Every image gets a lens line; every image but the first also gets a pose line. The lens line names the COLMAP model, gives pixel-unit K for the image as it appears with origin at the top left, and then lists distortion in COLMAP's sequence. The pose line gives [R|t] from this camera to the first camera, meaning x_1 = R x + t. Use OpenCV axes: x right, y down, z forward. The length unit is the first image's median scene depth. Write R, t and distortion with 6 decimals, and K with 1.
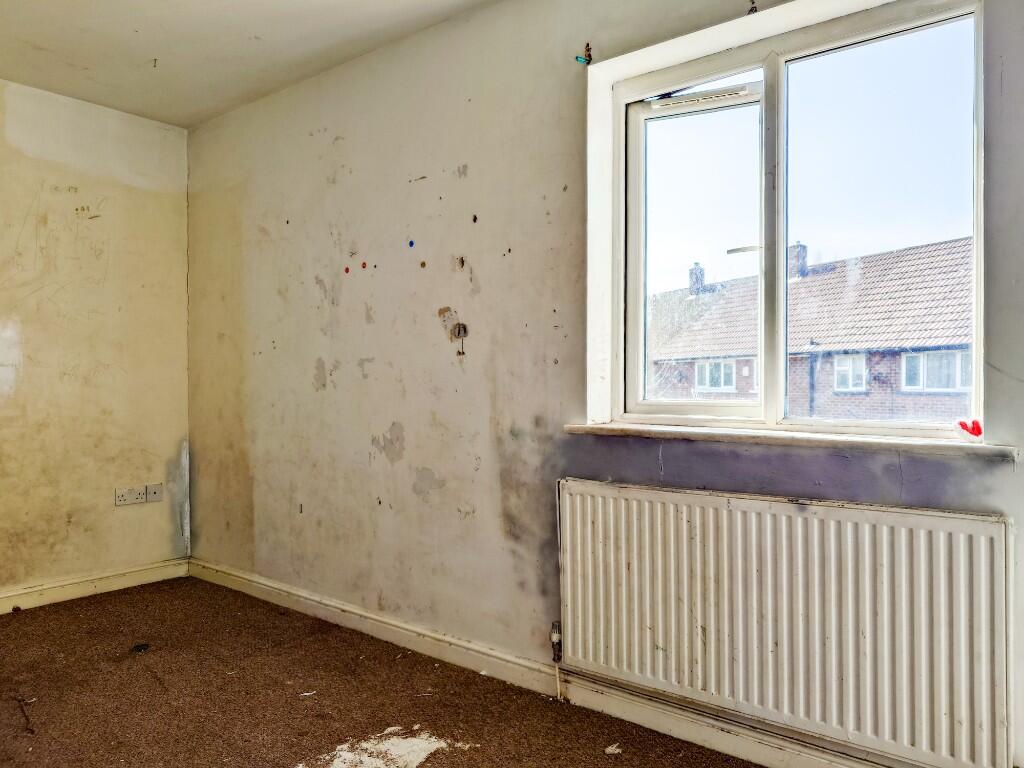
lens RADIAL K [[709.8, 0, 517.1], [0, 709.8, 382.7], [0, 0, 1]] dist [-0.001935, 0.000369]
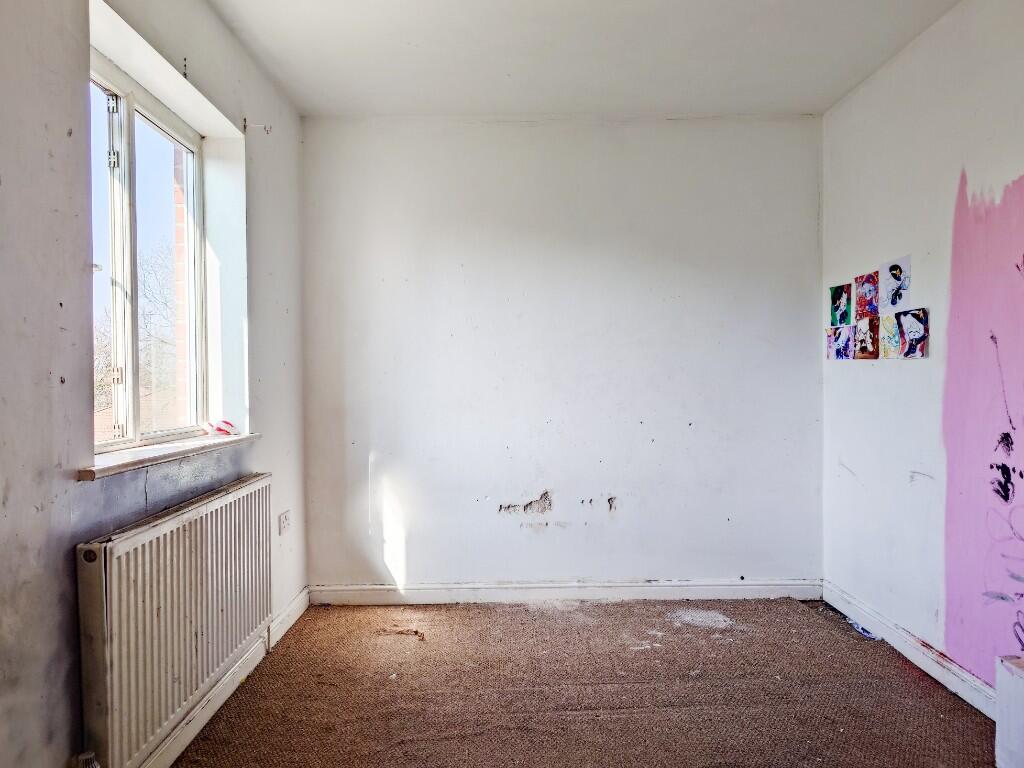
lens RADIAL K [[709.8, 0, 517.1], [0, 709.8, 382.7], [0, 0, 1]] dist [-0.001935, 0.000369]
pose [[-0.621834, 0.001648, 0.783147, -0.759350], [0.012559, 0.999890, 0.007867, -0.028292], [-0.783048, 0.014727, -0.621786, 1.105621]]
